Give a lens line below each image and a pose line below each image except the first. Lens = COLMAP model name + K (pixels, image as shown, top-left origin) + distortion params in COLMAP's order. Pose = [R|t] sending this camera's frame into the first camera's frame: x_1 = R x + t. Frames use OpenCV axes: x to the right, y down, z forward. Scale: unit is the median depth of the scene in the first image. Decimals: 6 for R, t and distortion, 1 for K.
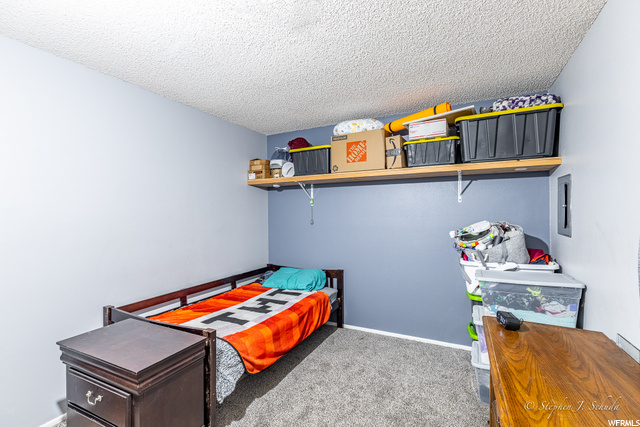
lens RADIAL K [[304.1, 0, 319.9], [0, 304.1, 213.2], [0, 0, 1]] dist [0.002323, 0.000327]
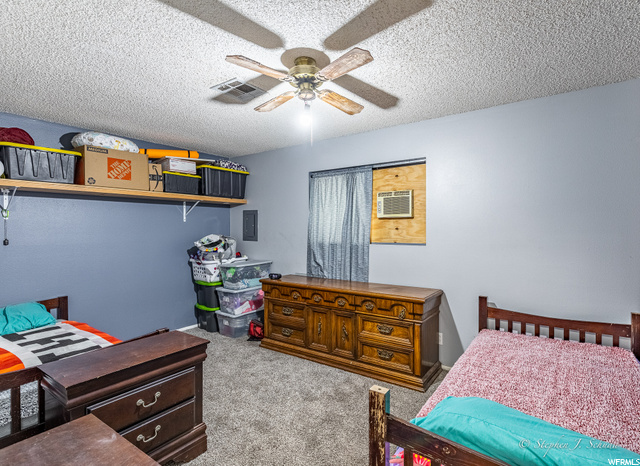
lens RADIAL K [[338.9, 0, 321.8], [0, 338.9, 232.7], [0, 0, 1]] dist [0.000811, -0.000046]
pose [[0.154806, 0.007890, 0.987913, -1.028739], [0.023232, 0.999663, -0.011624, 0.047010], [-0.987672, 0.024751, 0.154571, 0.178611]]
